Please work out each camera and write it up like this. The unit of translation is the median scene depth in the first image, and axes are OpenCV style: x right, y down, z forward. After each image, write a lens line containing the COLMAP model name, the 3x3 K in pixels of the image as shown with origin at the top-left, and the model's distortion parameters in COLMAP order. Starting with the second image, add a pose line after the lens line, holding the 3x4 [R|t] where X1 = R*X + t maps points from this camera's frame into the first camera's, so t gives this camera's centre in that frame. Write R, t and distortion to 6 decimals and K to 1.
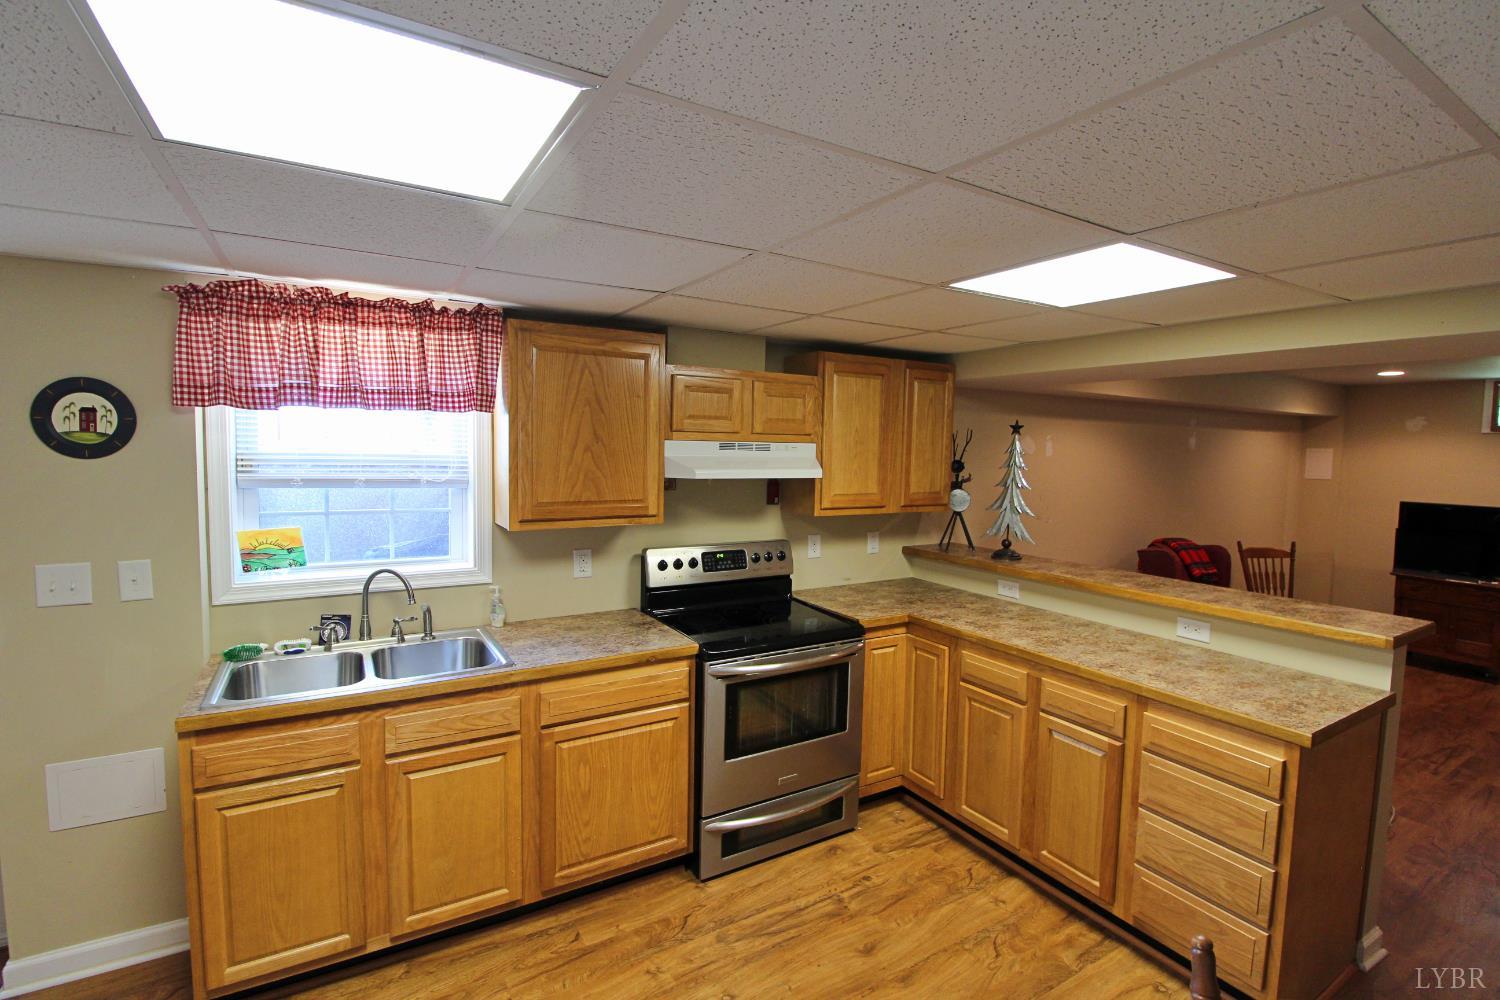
lens RADIAL K [[699.8, 0, 755.1], [0, 699.8, 502.1], [0, 0, 1]] dist [-0.006587, -0.008432]
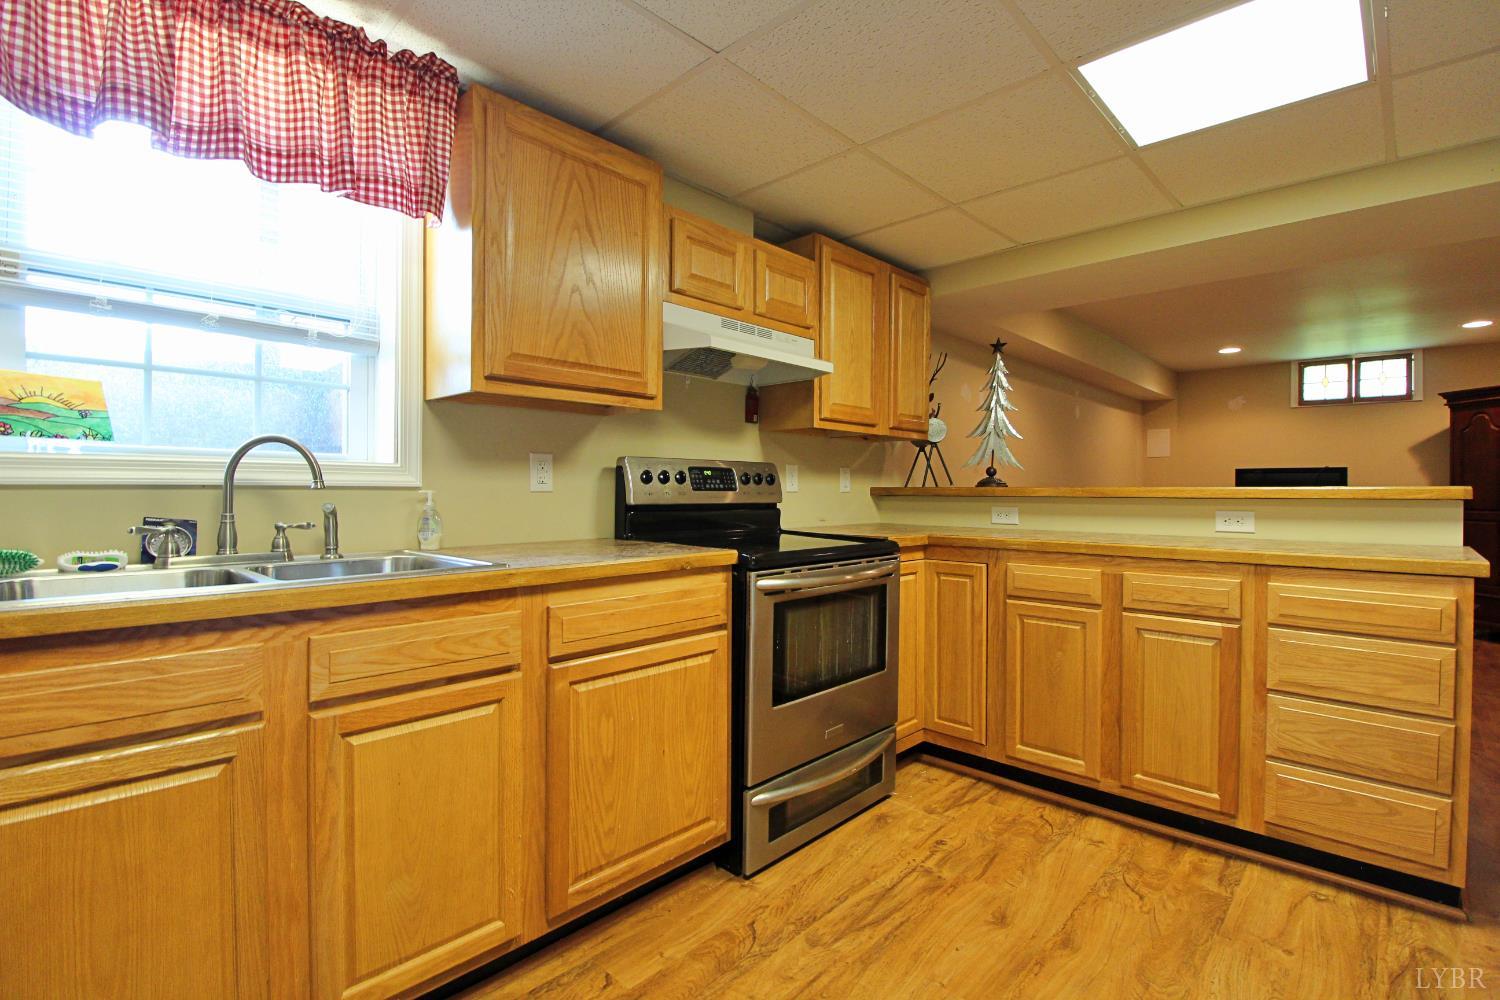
lens RADIAL K [[699.8, 0, 752.8], [0, 699.8, 500.5], [0, 0, 1]] dist [-0.006587, -0.008432]
pose [[0.963623, -0.017738, 0.266674, -0.276667], [0.035017, 0.997573, -0.060177, 0.204903], [-0.264960, 0.067326, 0.961906, 0.284005]]
